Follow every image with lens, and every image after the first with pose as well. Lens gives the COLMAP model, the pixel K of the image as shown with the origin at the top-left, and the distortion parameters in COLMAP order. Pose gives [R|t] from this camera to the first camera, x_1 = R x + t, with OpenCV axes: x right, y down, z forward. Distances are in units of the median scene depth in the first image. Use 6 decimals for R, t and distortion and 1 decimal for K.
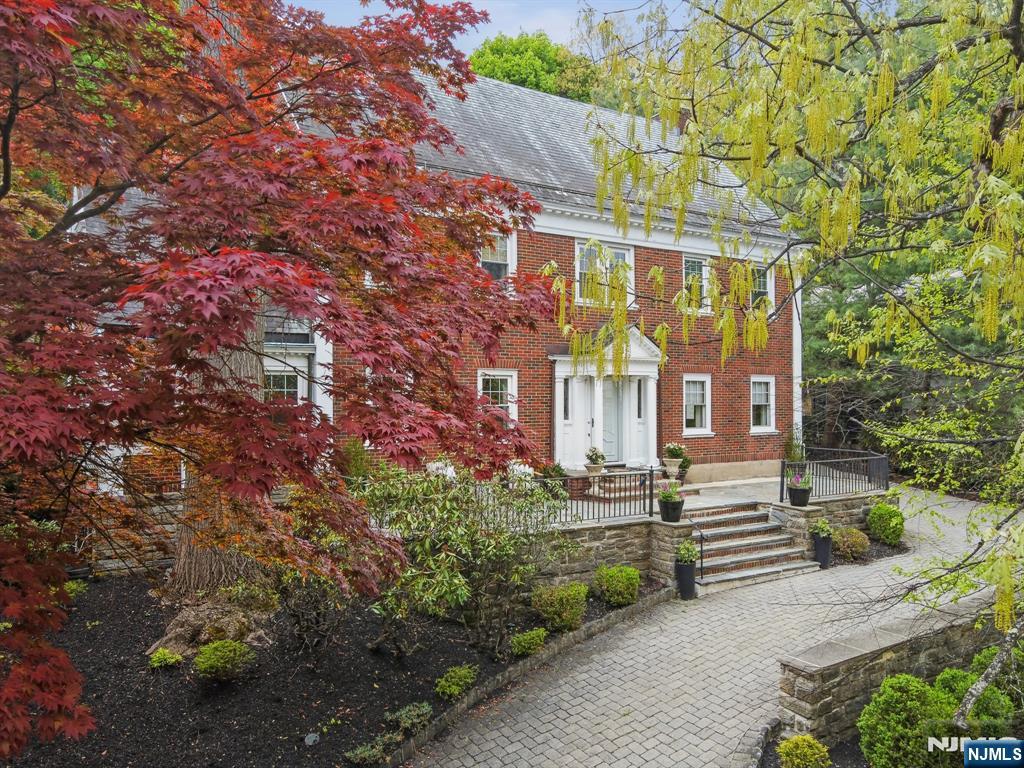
lens RADIAL K [[788.0, 0, 522.7], [0, 788.0, 393.6], [0, 0, 1]] dist [0.004100, -0.004182]
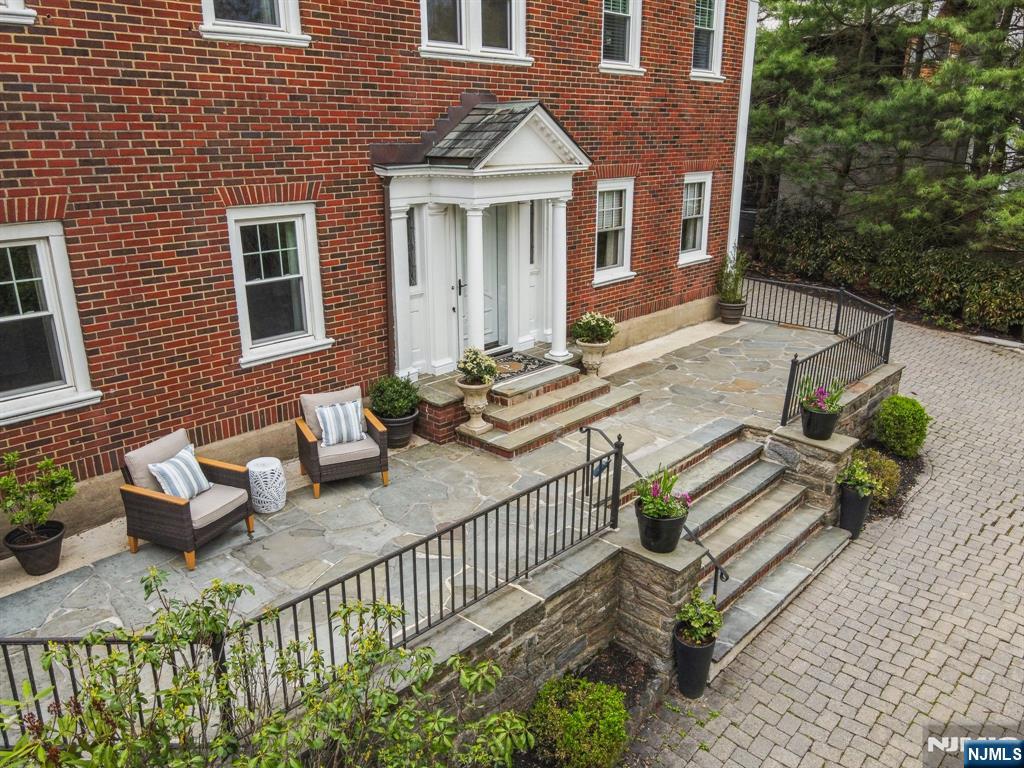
lens RADIAL K [[788.0, 0, 516.1], [0, 788.0, 393.7], [0, 0, 1]] dist [0.004100, -0.004182]
pose [[0.968448, -0.077356, 0.236906, -0.010095], [-0.003803, 0.945909, 0.324411, -0.074290], [-0.249187, -0.315076, 0.915769, 0.471410]]
